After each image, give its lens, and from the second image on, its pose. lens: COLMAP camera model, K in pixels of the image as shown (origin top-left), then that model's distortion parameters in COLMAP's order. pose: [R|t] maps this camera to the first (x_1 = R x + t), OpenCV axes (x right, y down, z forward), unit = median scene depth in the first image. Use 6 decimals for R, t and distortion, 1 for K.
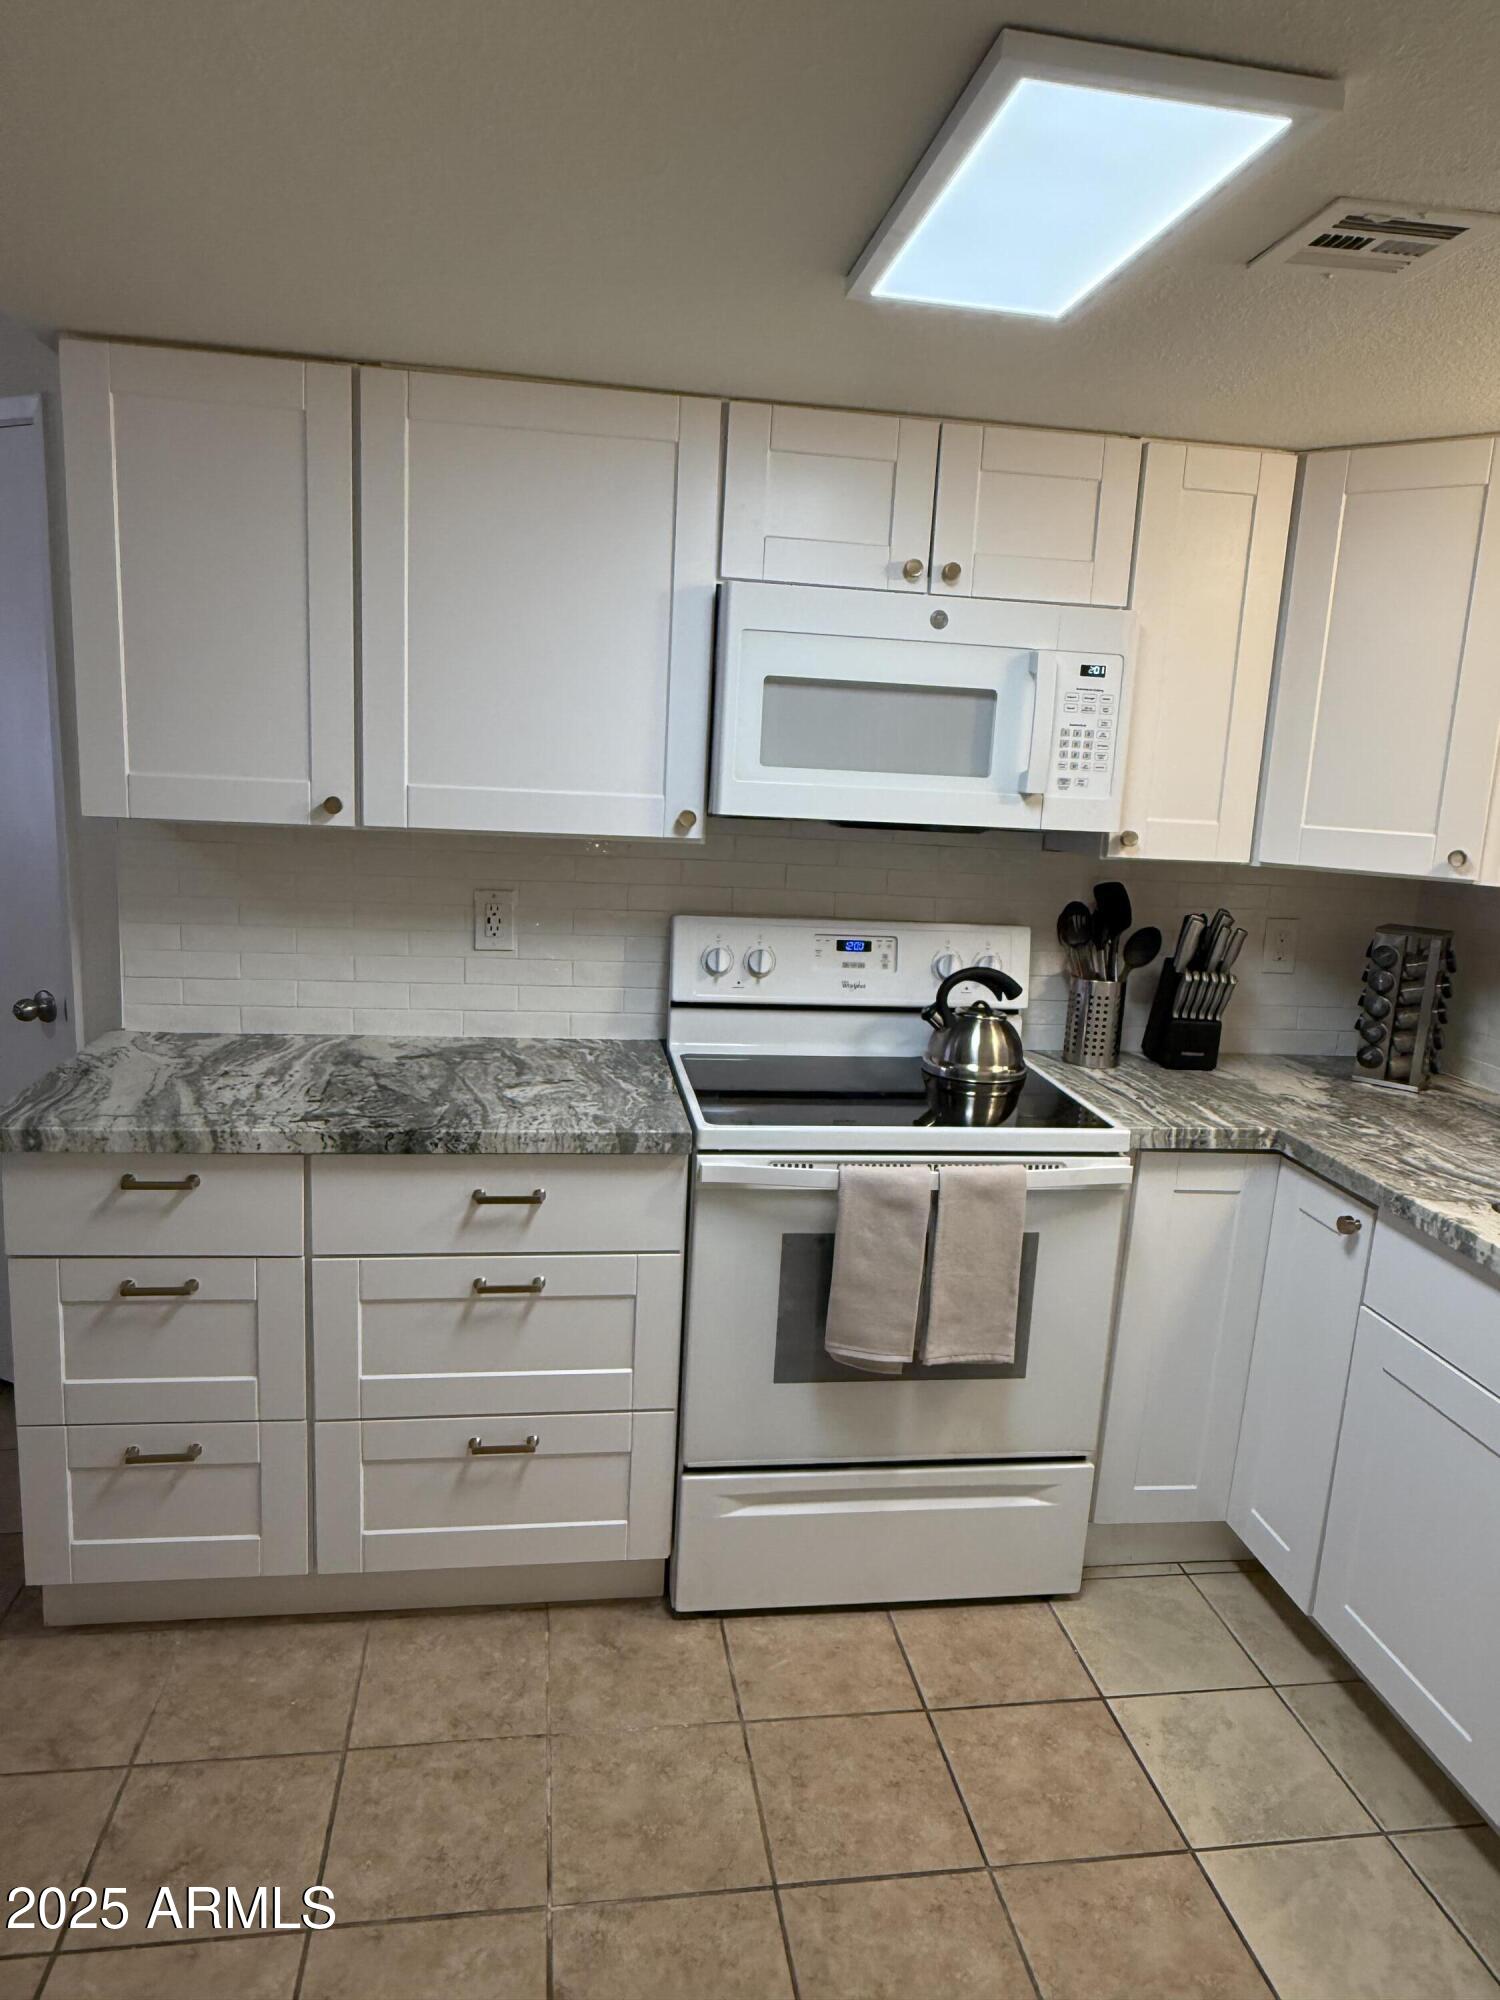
lens RADIAL K [[1300.6, 0, 742.8], [0, 1300.6, 1003.0], [0, 0, 1]] dist [-0.005392, 0.002869]
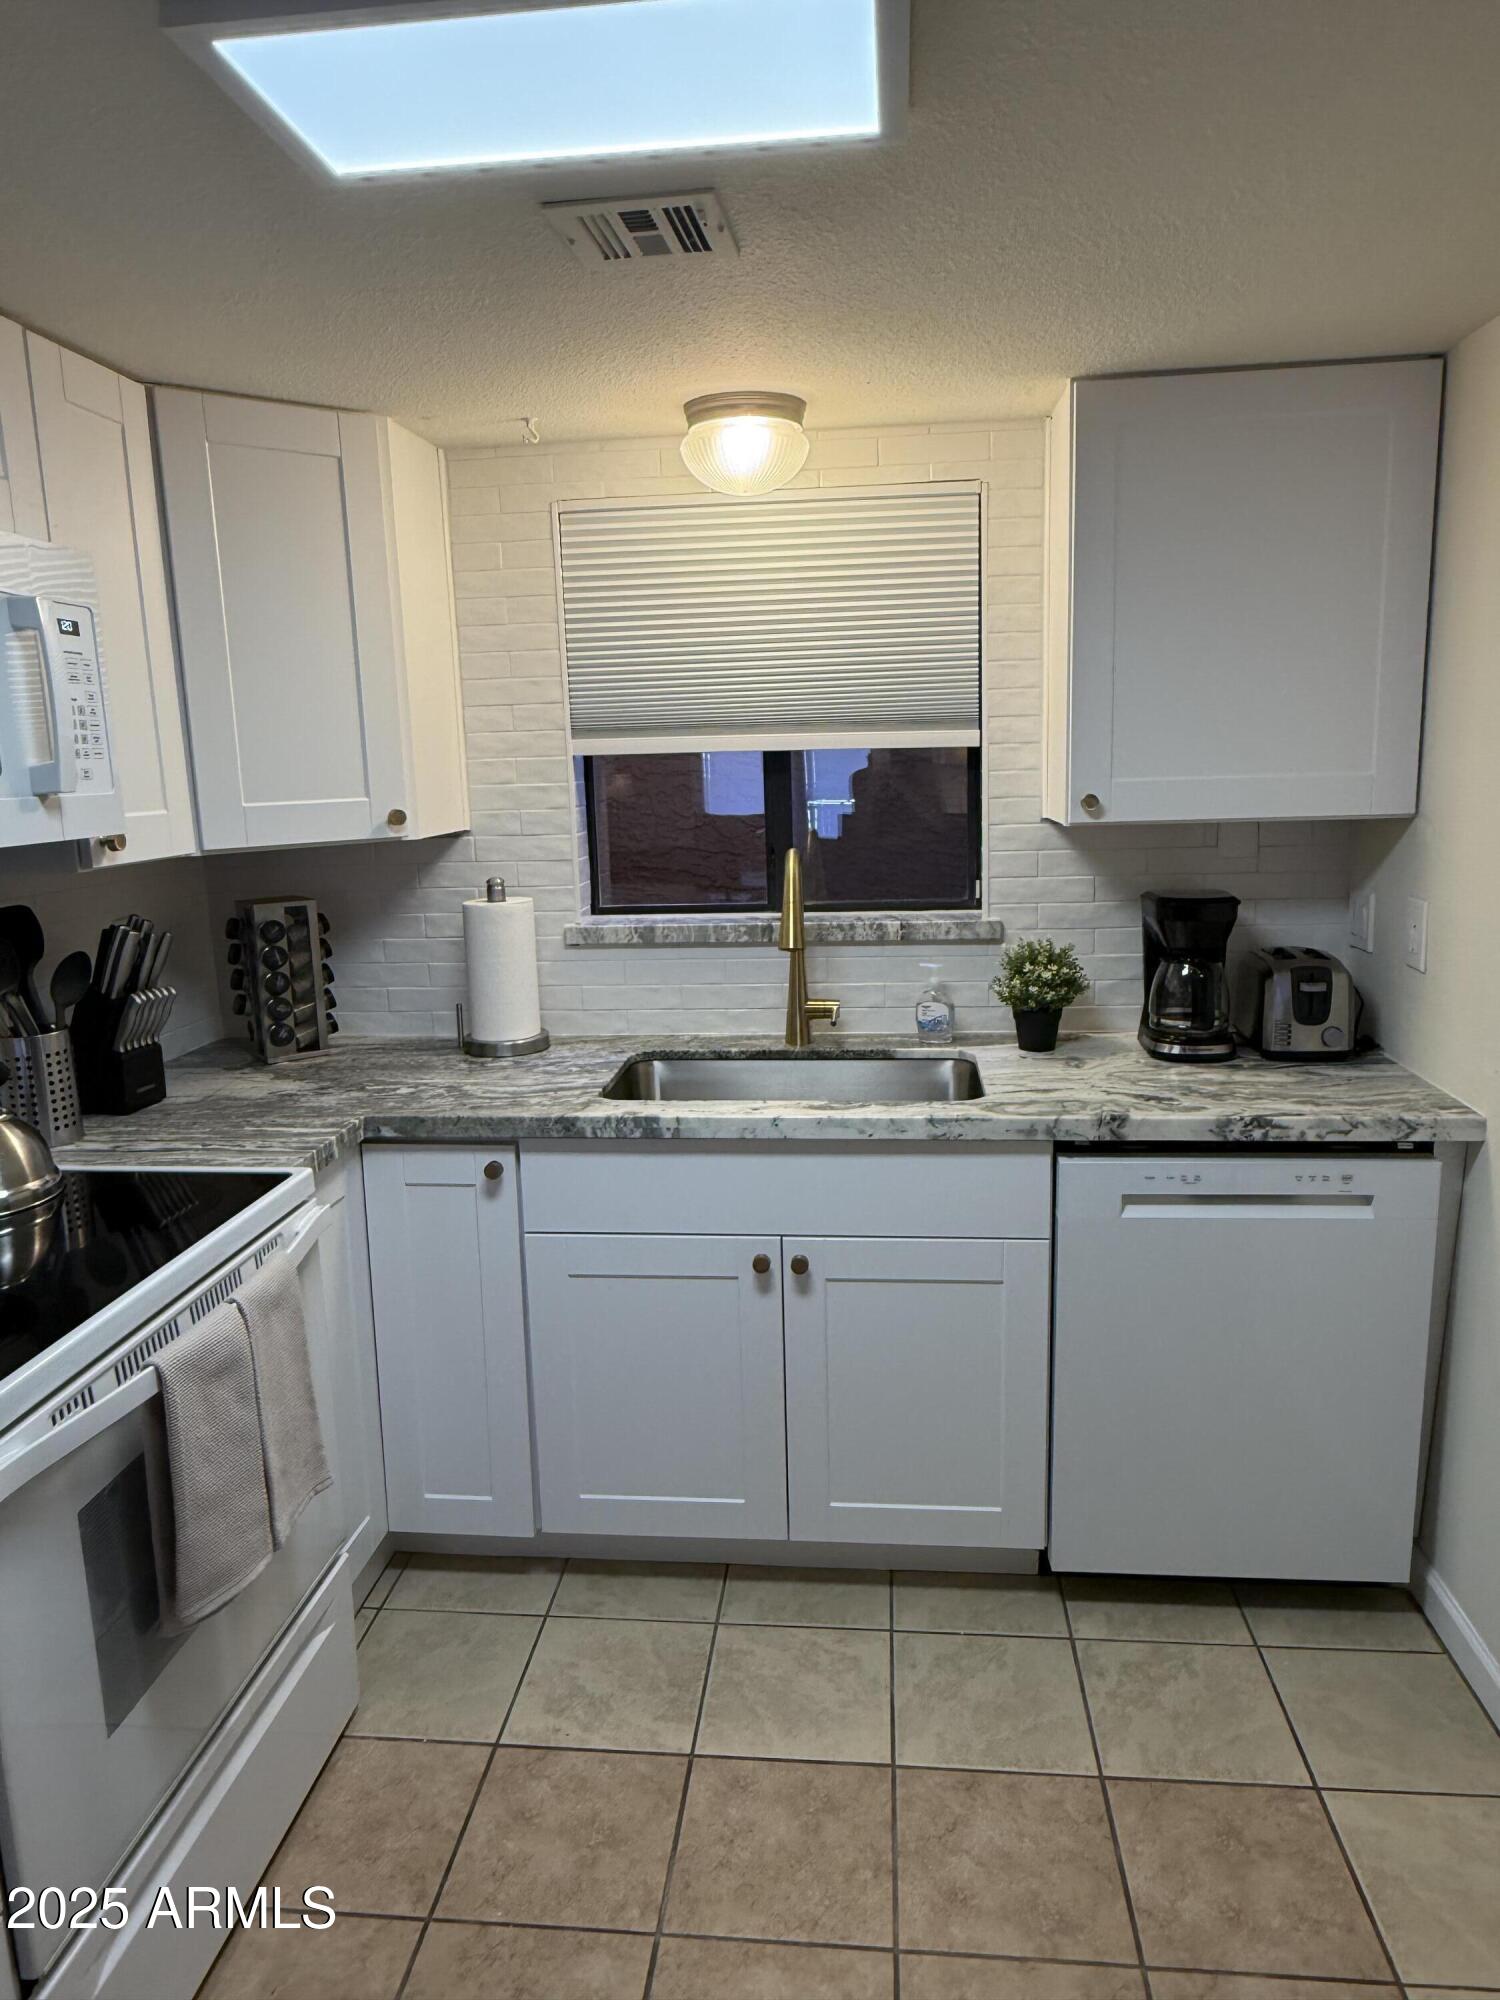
lens RADIAL K [[1300.6, 0, 751.7], [0, 1300.6, 993.5], [0, 0, 1]] dist [-0.005392, 0.002869]
pose [[0.243068, -0.233446, 0.941499, -0.414419], [0.225246, 0.957661, 0.179301, -0.100656], [-0.943495, 0.168487, 0.285359, 0.460632]]
